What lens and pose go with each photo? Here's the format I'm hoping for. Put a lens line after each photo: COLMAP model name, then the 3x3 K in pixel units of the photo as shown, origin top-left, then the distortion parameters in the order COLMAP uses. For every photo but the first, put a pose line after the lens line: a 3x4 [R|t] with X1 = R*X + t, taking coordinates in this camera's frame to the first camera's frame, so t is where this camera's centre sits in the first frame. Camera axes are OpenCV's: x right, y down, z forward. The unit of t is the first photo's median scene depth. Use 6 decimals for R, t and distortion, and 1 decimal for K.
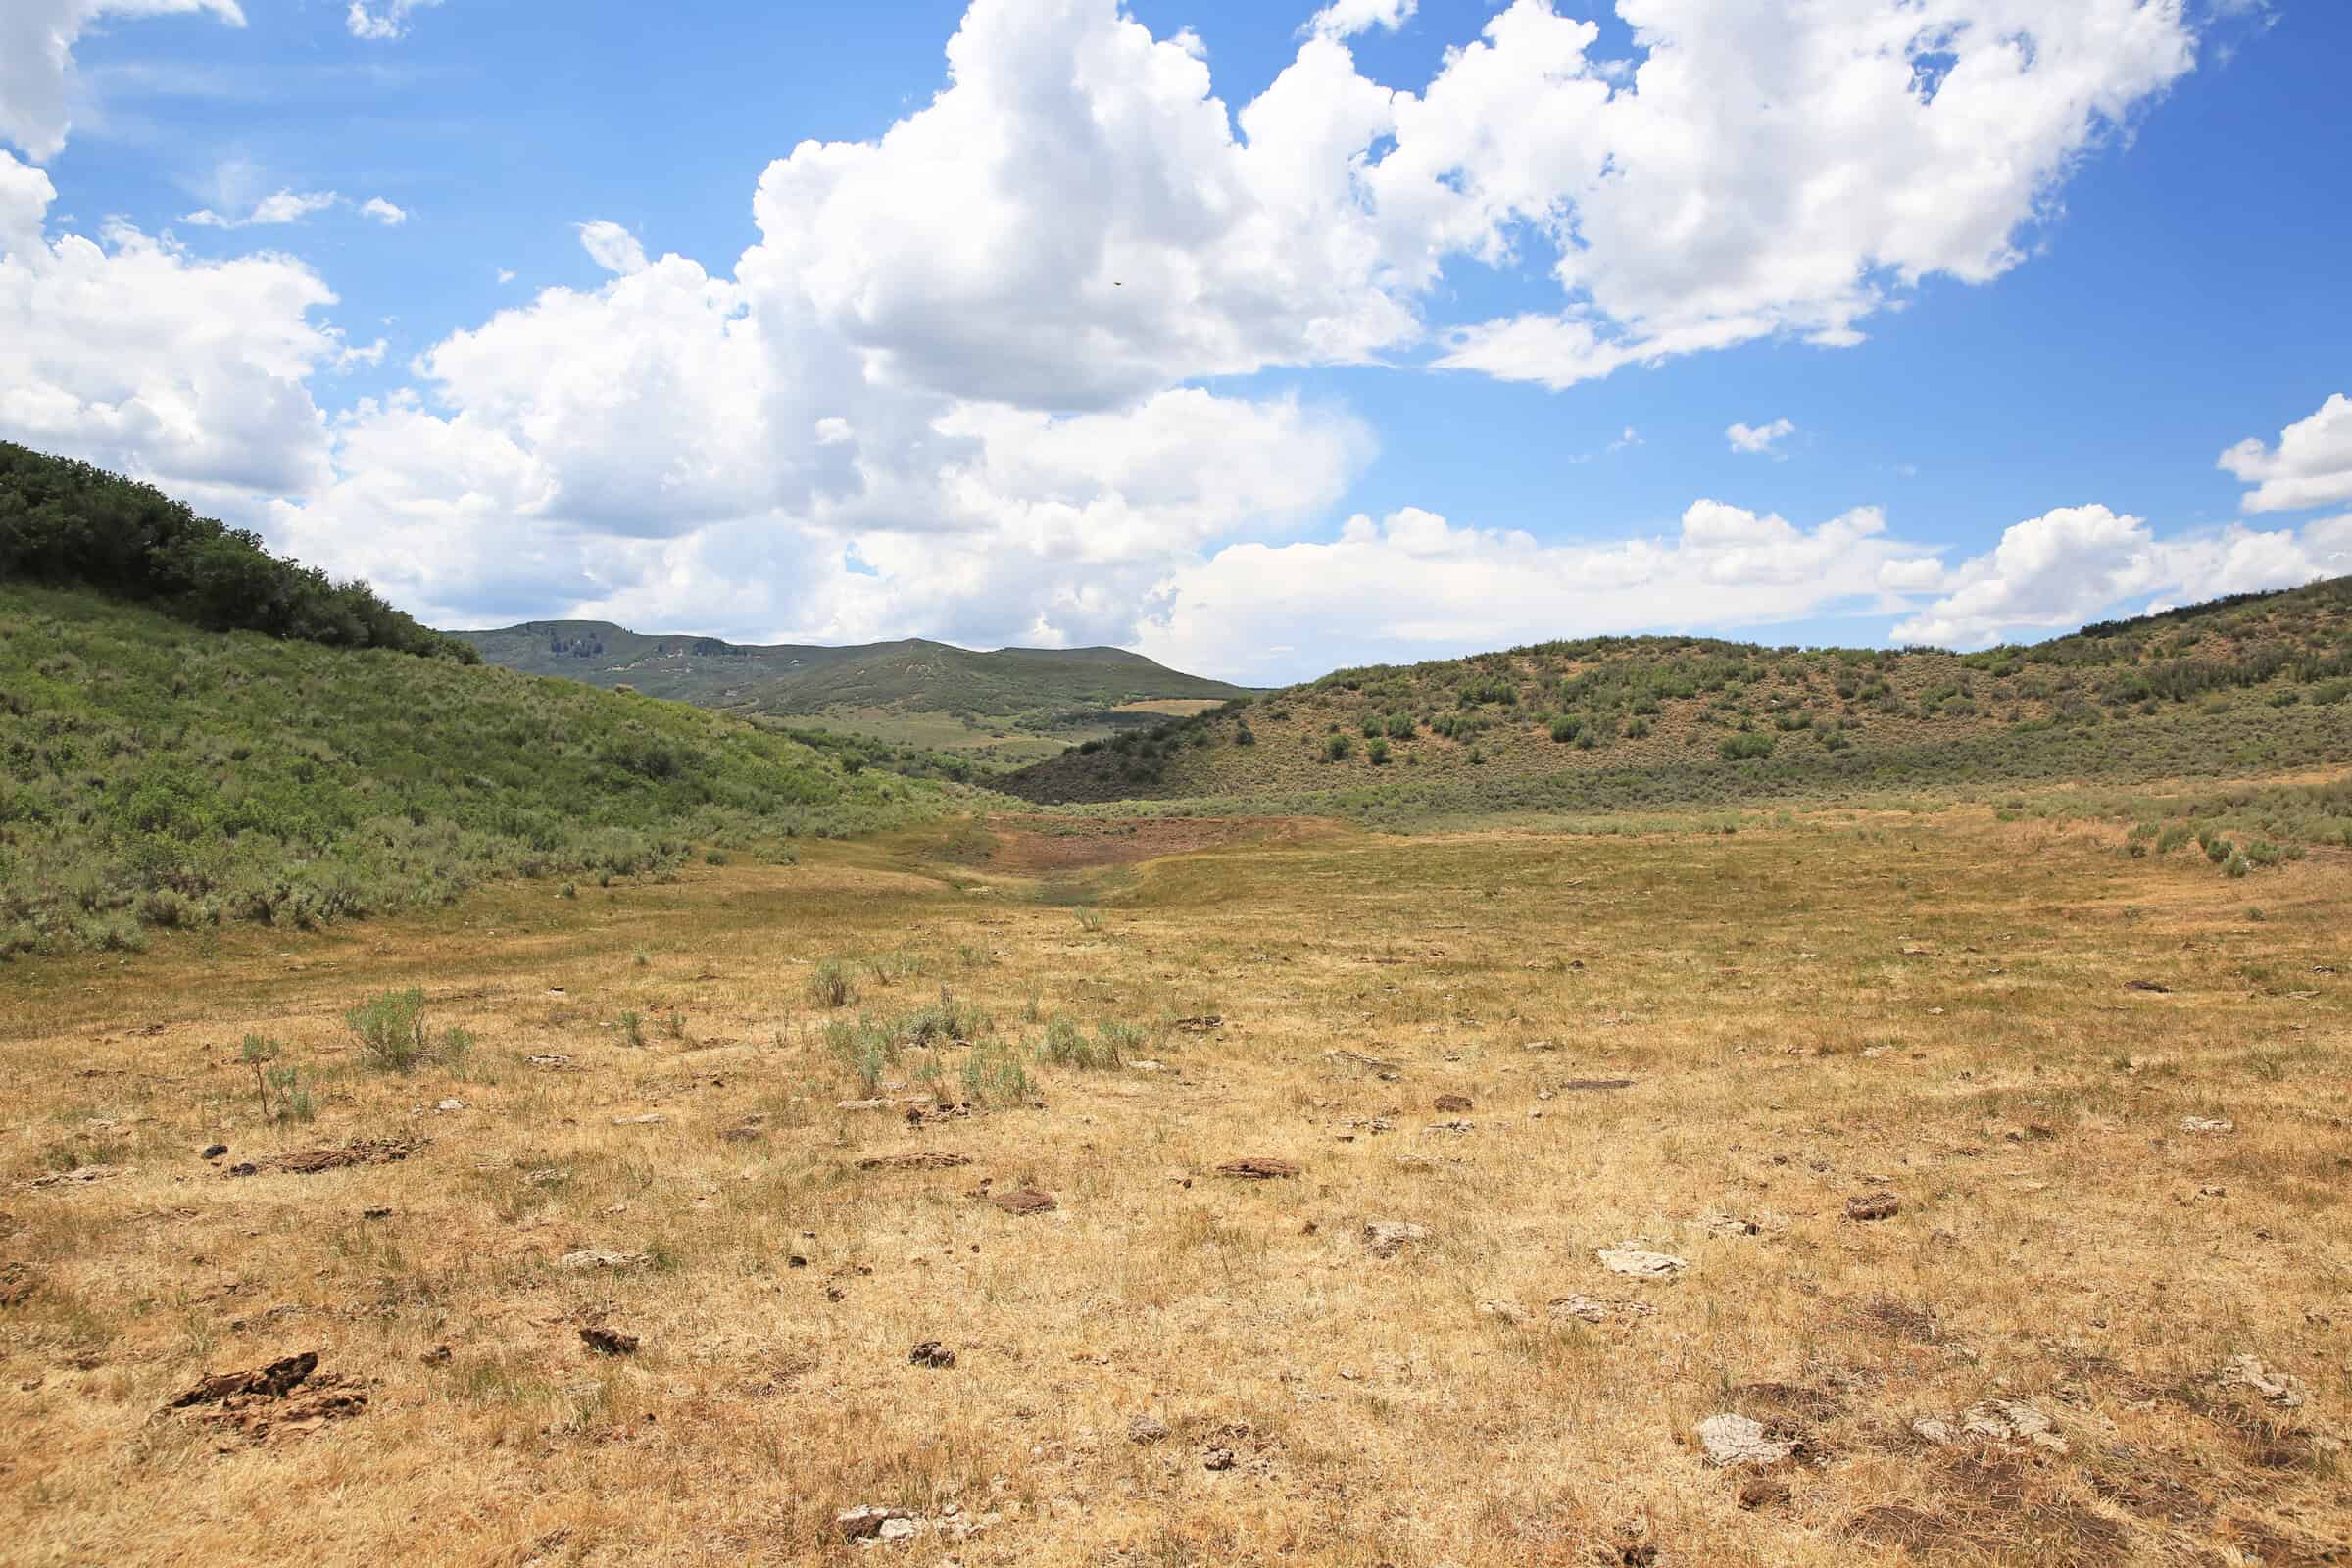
lens RADIAL K [[1664.1, 0, 1173.6], [0, 1664.1, 795.8], [0, 0, 1]] dist [-0.100866, 0.092674]
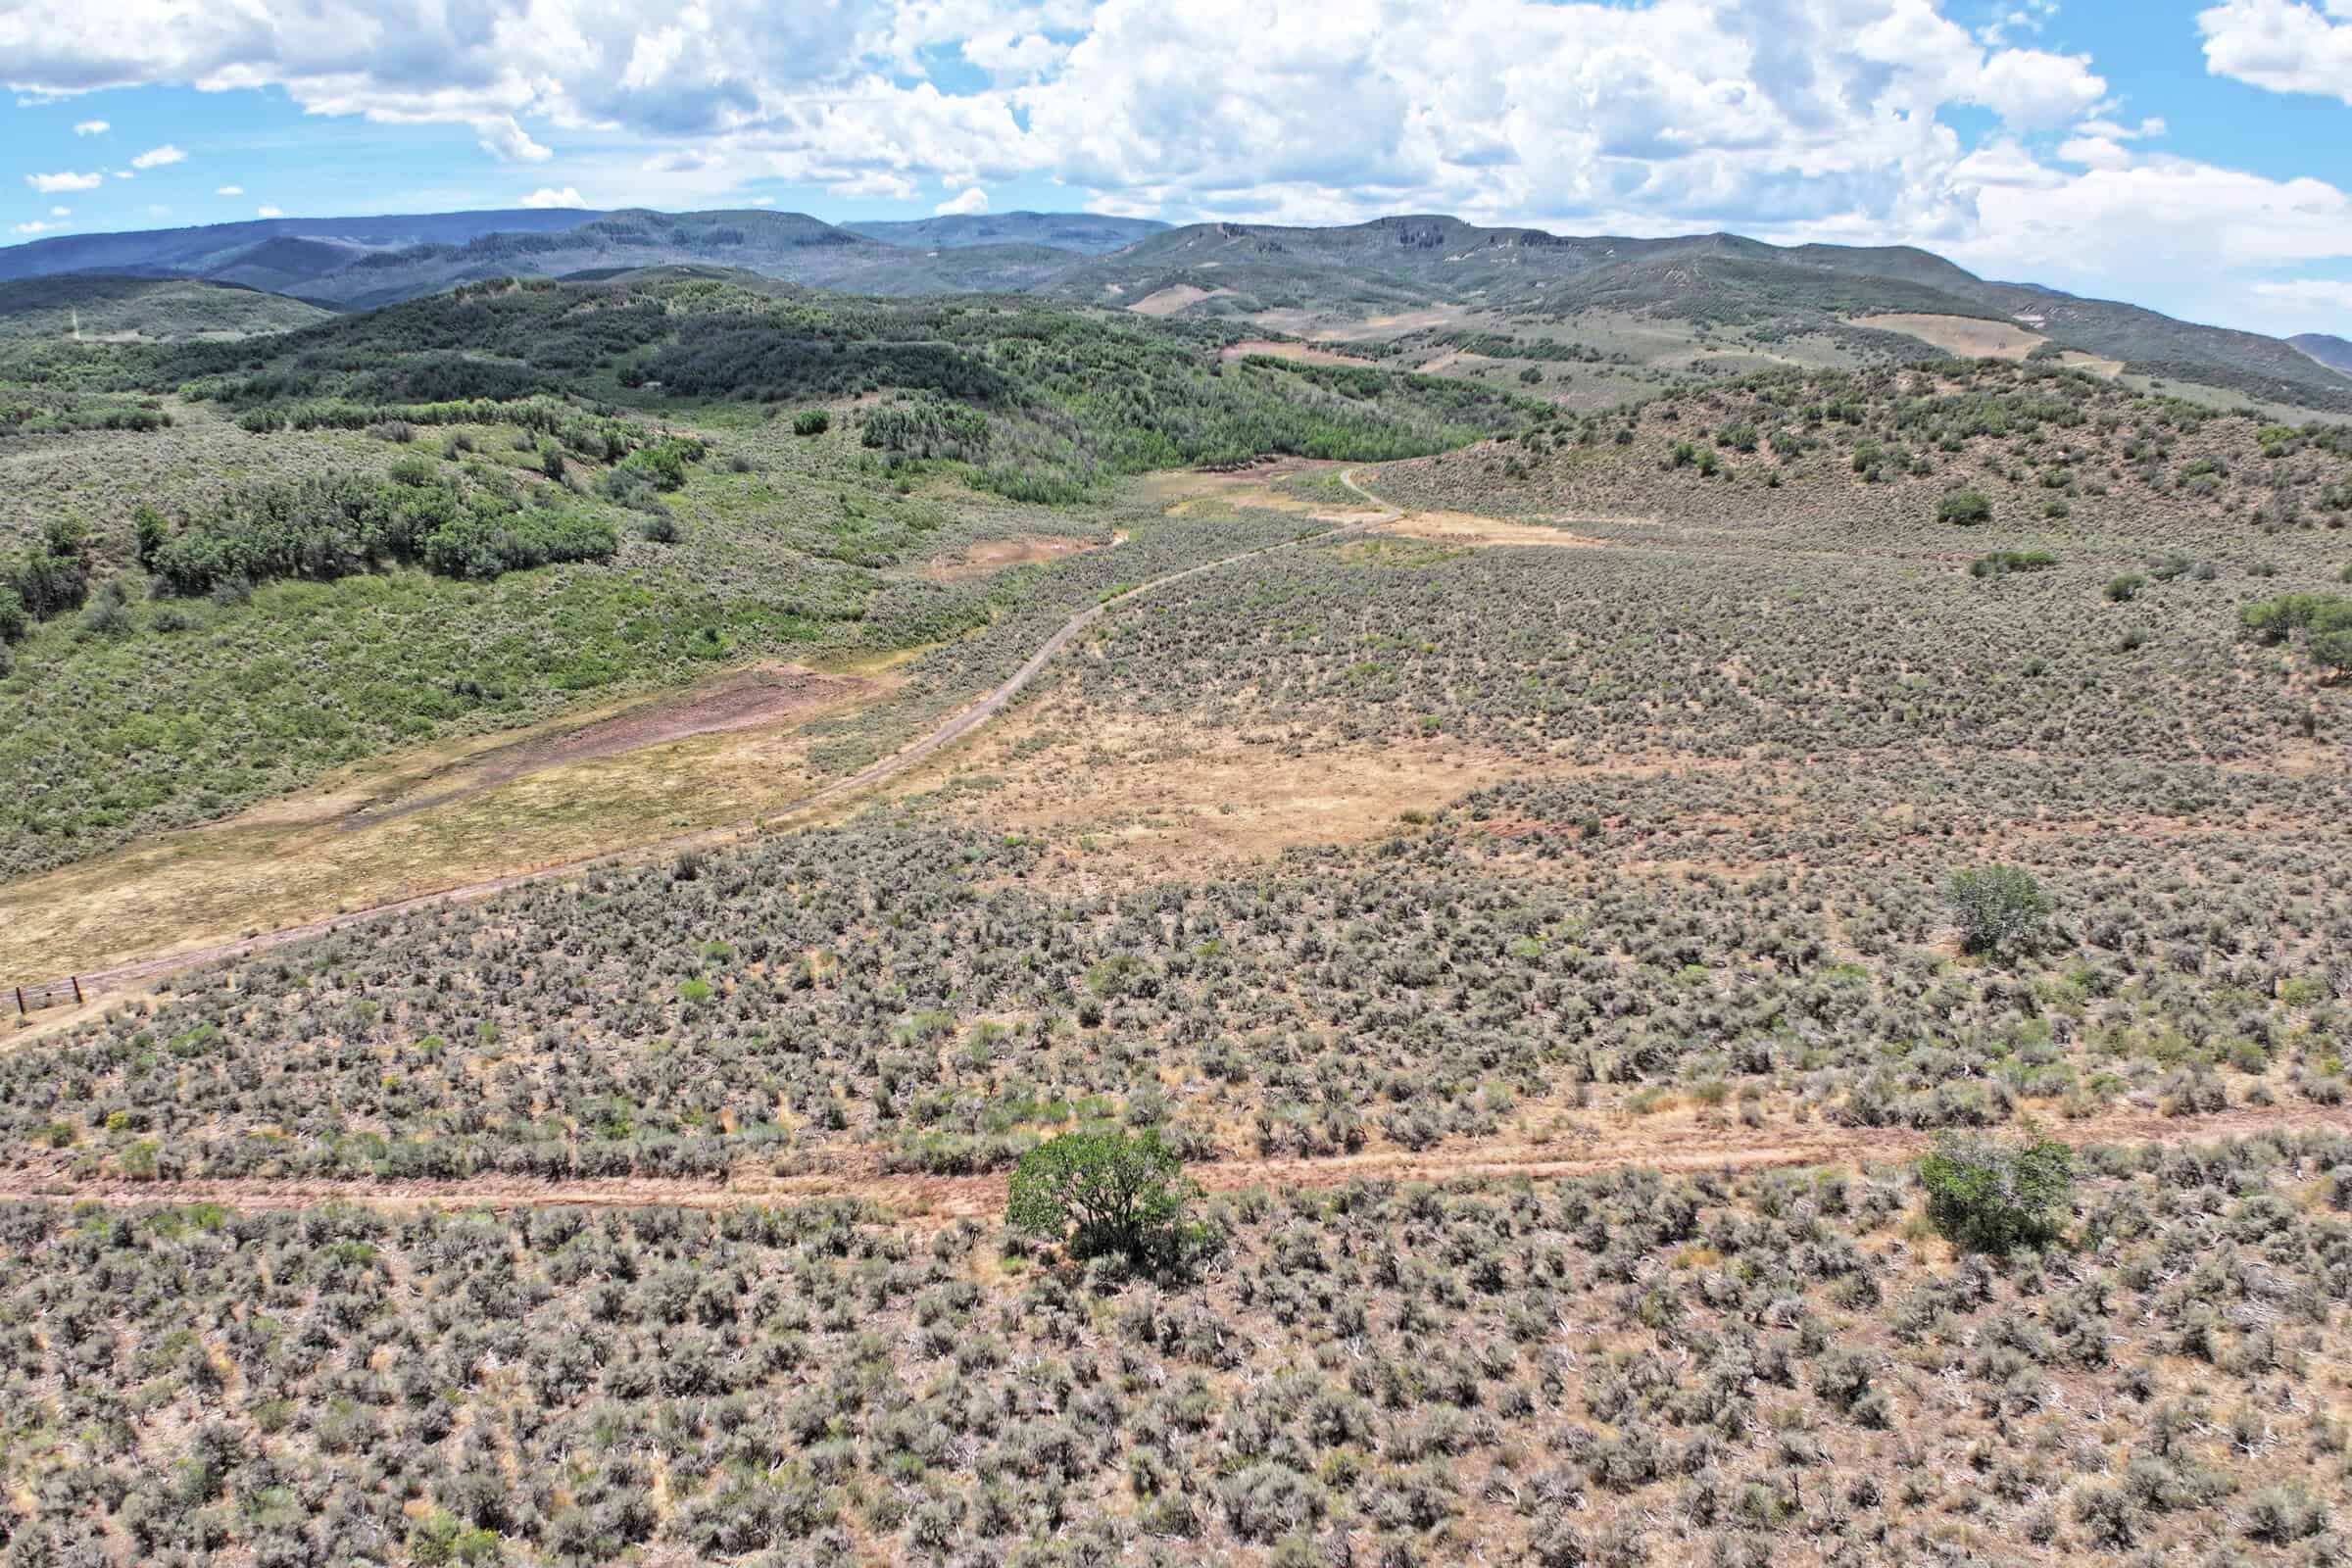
lens RADIAL K [[1496.7, 0, 1166.9], [0, 1496.7, 874.3], [0, 0, 1]] dist [-0.184076, 0.027376]
pose [[0.848171, 0.172749, -0.500762, 0.377045], [0.008902, 0.940549, 0.339542, -0.107319], [0.529647, -0.292448, 0.796209, -0.036827]]
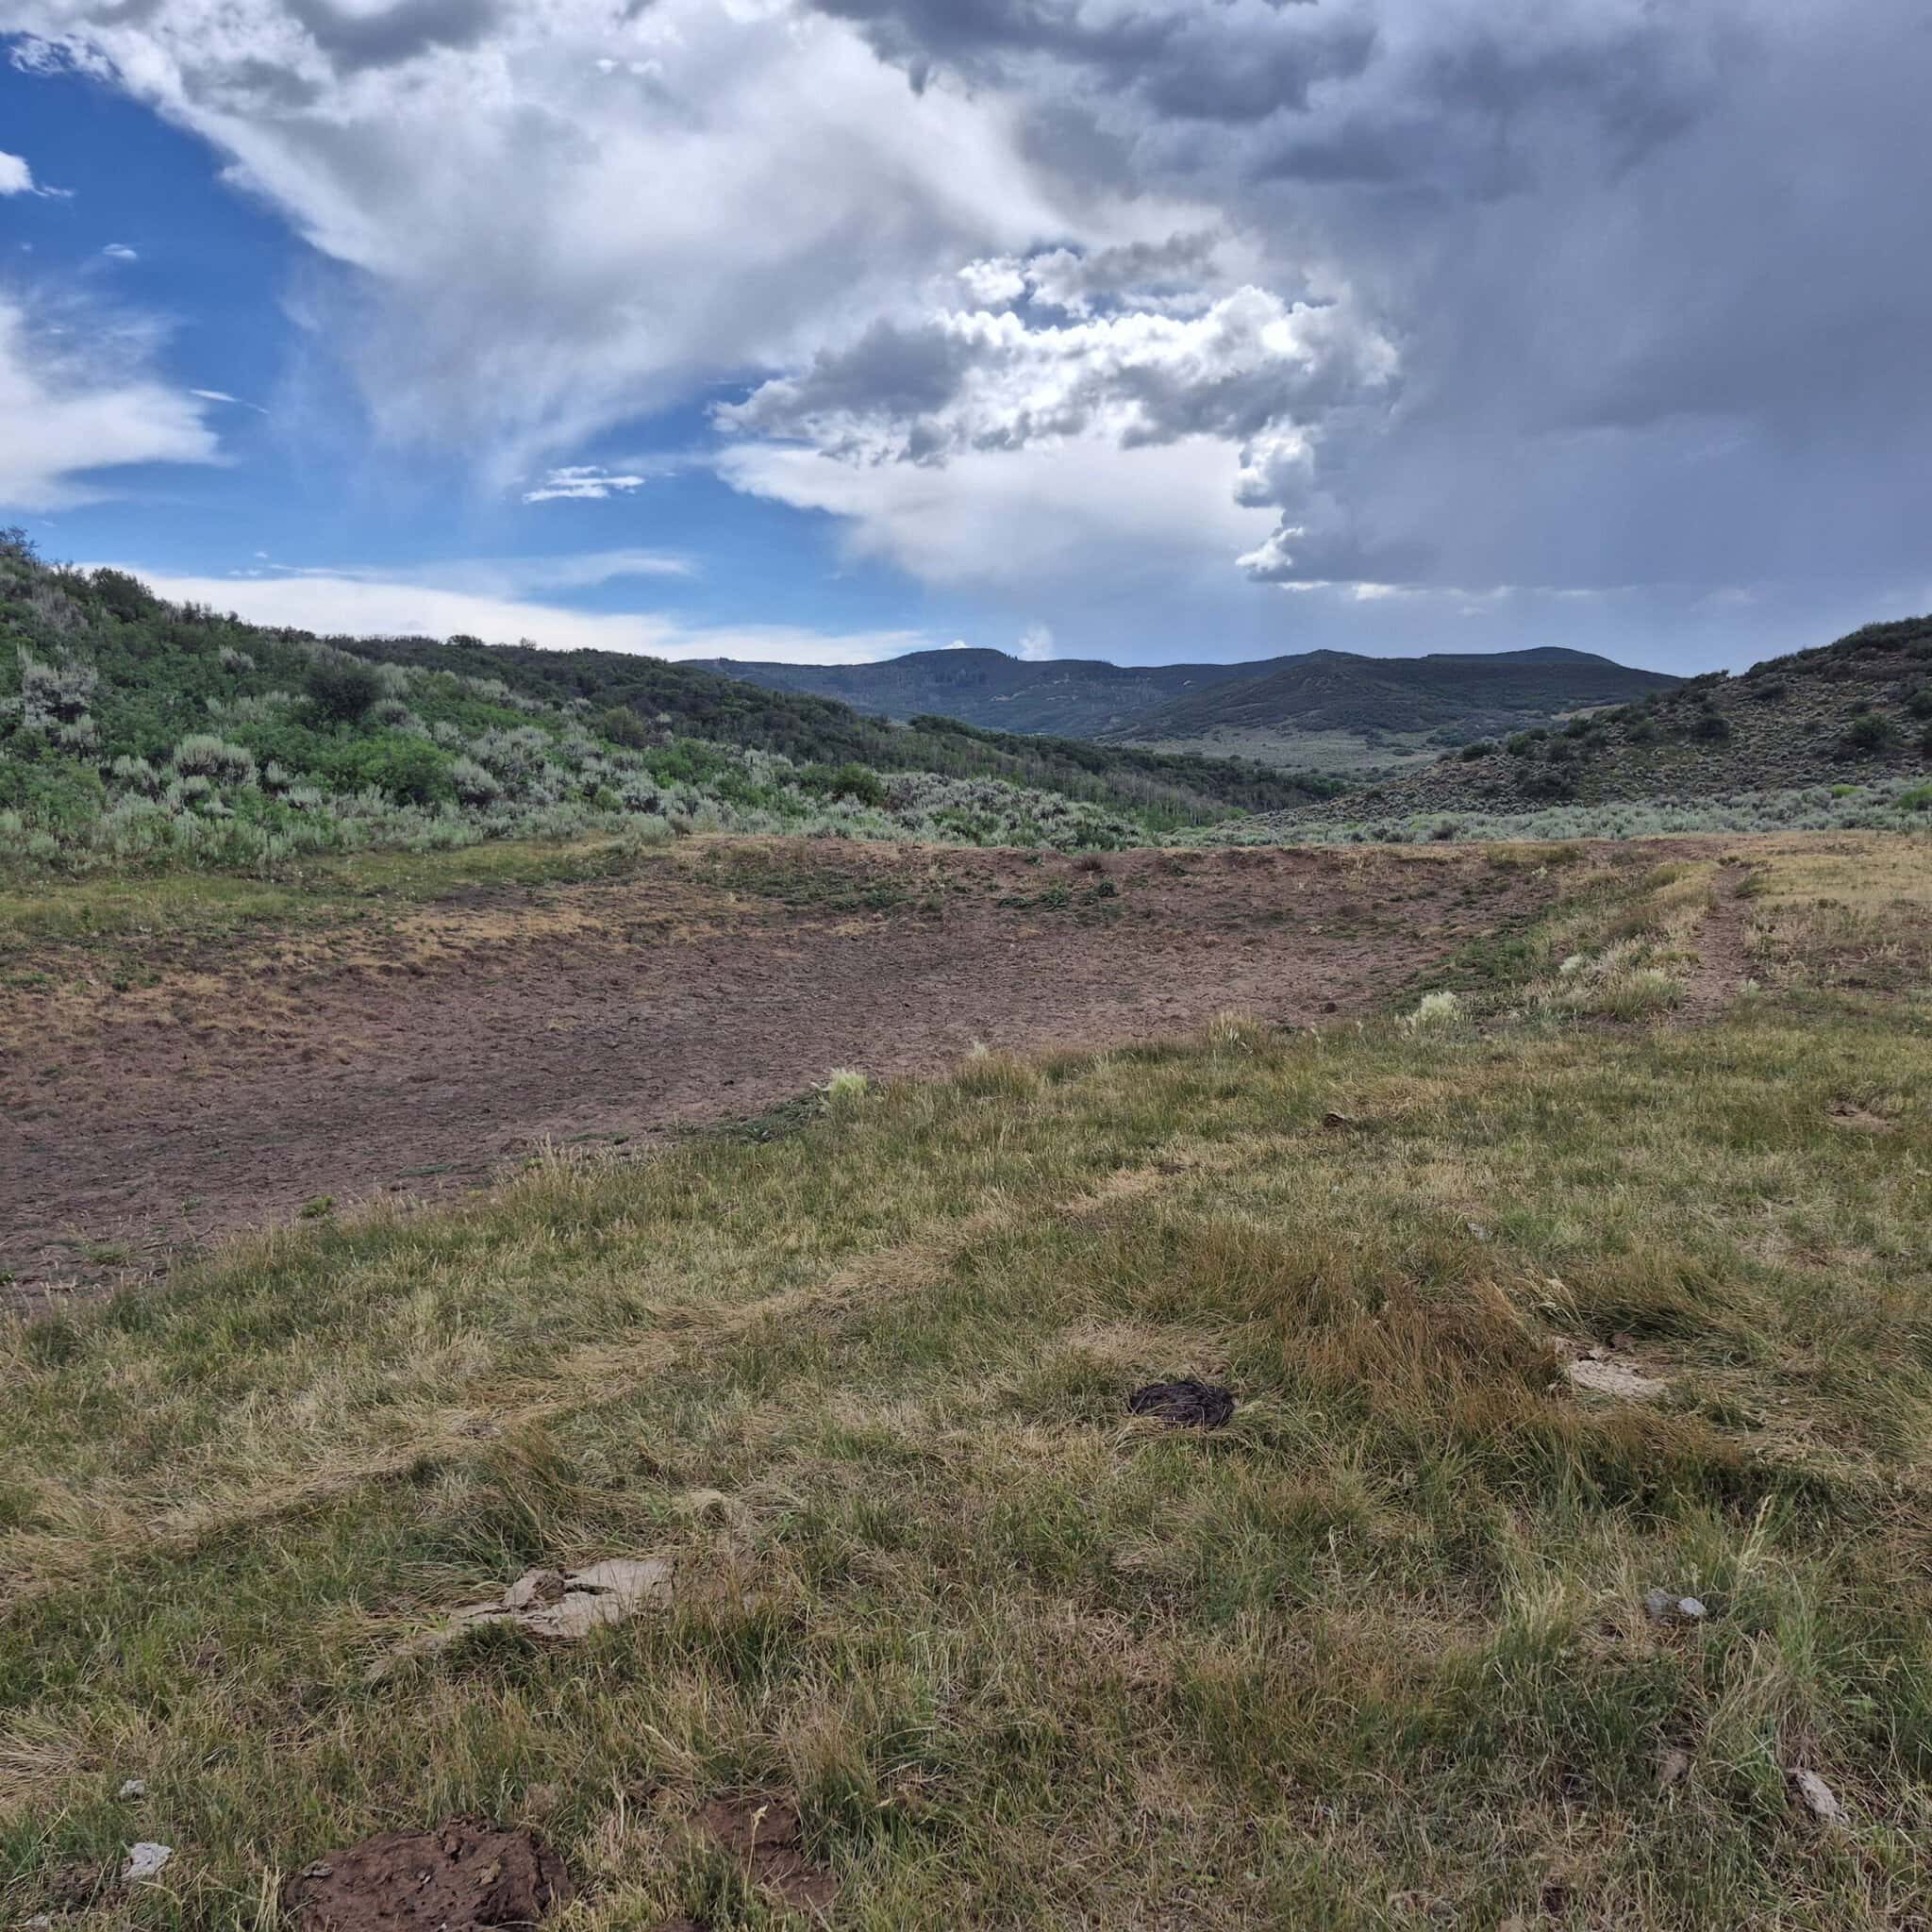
lens RADIAL K [[1769.6, 0, 966.0], [0, 1769.6, 966.0], [0, 0, 1]] dist [0.061401, -0.074011]
pose [[0.935486, 0.010067, -0.353221, 0.018928], [0.016974, 0.997160, 0.073374, 0.003719], [0.352956, -0.074636, 0.932658, 0.240329]]
